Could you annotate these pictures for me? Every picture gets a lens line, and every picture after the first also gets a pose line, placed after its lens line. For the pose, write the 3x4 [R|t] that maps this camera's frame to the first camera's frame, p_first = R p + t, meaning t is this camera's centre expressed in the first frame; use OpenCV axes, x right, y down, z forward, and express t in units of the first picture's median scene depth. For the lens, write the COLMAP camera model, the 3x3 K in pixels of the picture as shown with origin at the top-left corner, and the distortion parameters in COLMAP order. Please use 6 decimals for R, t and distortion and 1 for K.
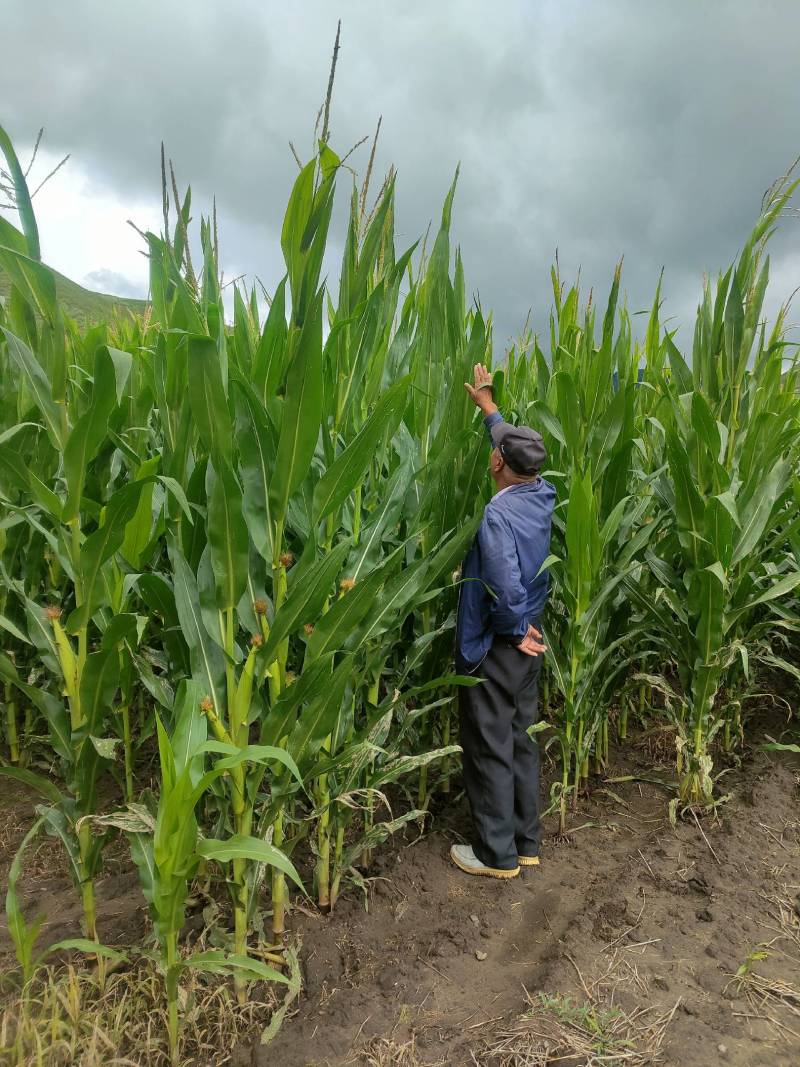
lens RADIAL K [[908.6, 0, 400.0], [0, 908.6, 533.5], [0, 0, 1]] dist [0.137294, -0.168055]
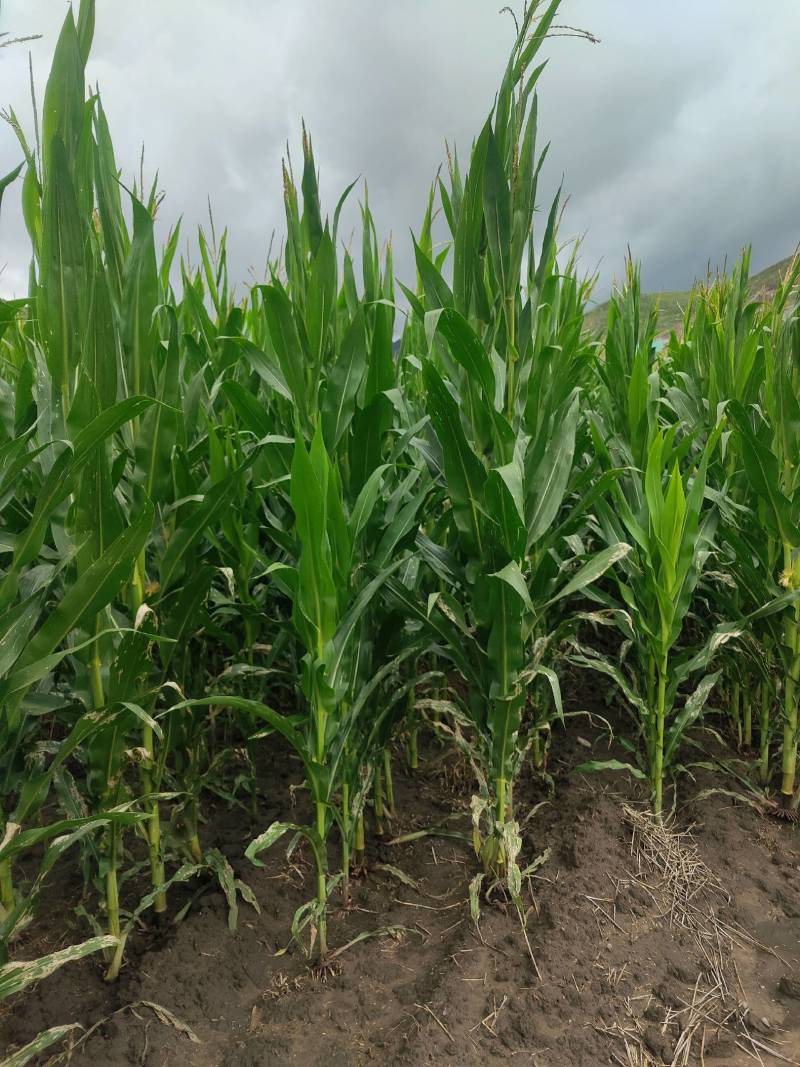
lens RADIAL K [[974.0, 0, 400.0], [0, 974.0, 533.5], [0, 0, 1]] dist [-0.000335, -0.000138]
pose [[0.972671, -0.091712, 0.213309, 0.076255], [0.084185, 0.995473, 0.044127, -0.015206], [-0.216390, -0.024963, 0.975988, 0.207967]]
